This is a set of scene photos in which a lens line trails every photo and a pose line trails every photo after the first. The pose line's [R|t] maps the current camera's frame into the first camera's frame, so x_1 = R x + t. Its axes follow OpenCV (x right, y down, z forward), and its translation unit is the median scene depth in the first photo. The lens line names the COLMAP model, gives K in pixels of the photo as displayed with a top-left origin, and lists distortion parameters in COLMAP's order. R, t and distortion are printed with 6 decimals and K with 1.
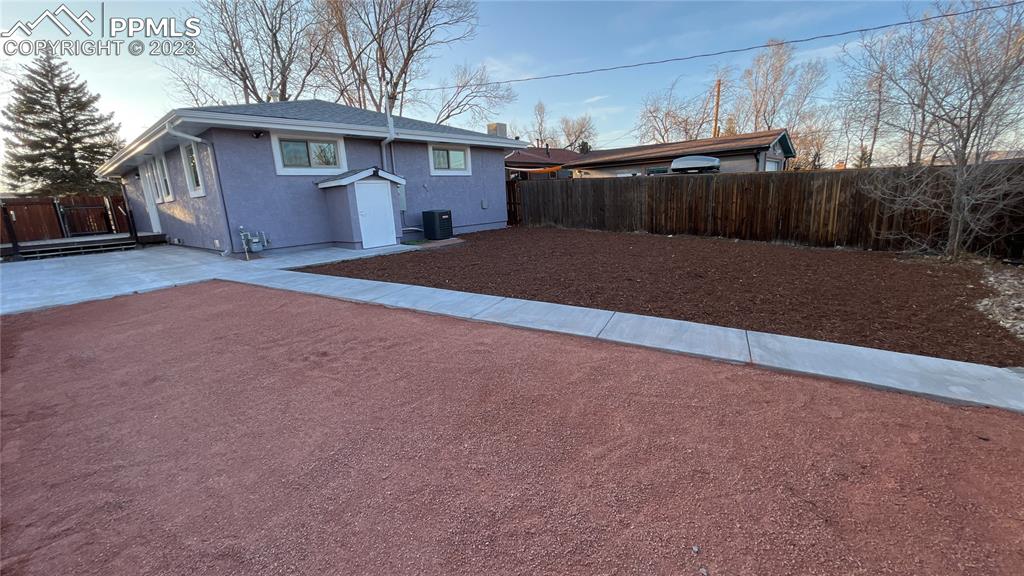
lens RADIAL K [[413.4, 0, 513.3], [0, 413.4, 289.3], [0, 0, 1]] dist [-0.006023, -0.000339]
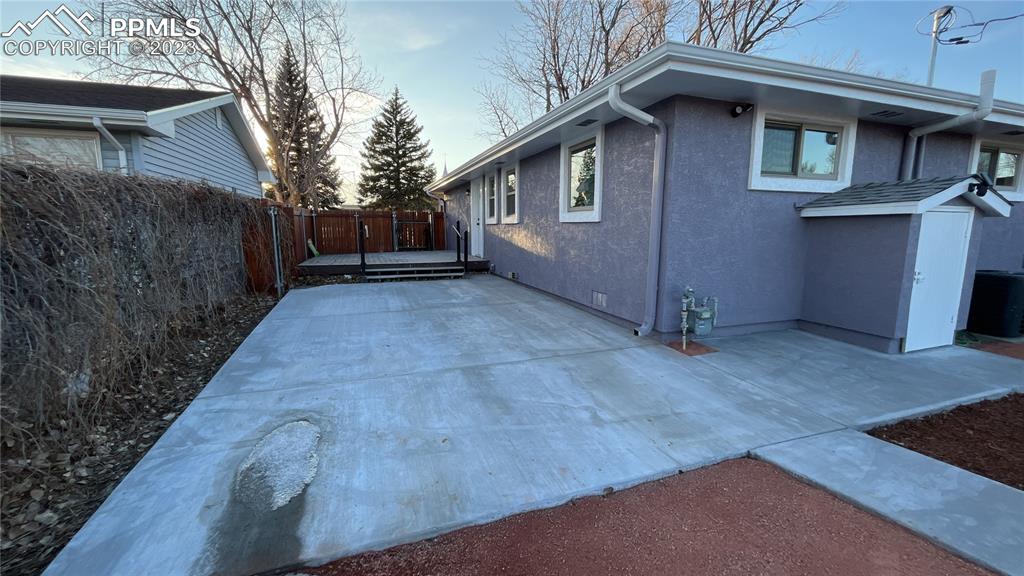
lens RADIAL K [[413.4, 0, 510.1], [0, 413.4, 289.9], [0, 0, 1]] dist [-0.006023, -0.000339]
pose [[0.866511, 0.128428, -0.482353, -0.160117], [-0.154794, 0.987832, -0.015063, -0.028179], [0.474549, 0.087717, 0.875848, 0.118787]]
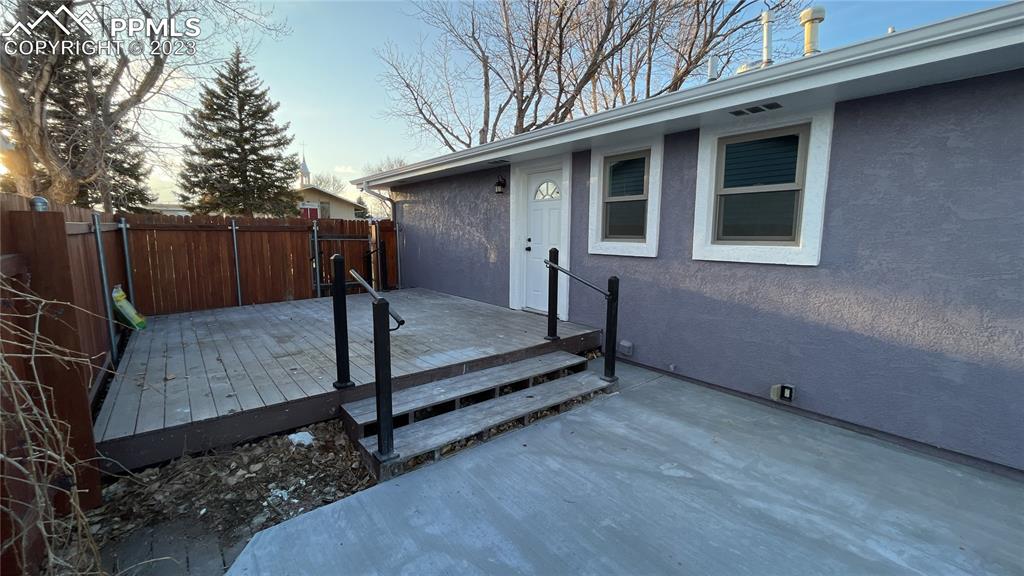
lens RADIAL K [[413.4, 0, 513.4], [0, 413.4, 289.9], [0, 0, 1]] dist [-0.006023, -0.000339]
pose [[0.983824, 0.081267, -0.159643, -0.347740], [-0.093523, 0.993096, -0.070811, -0.054779], [0.152786, 0.084596, 0.984632, 0.237053]]
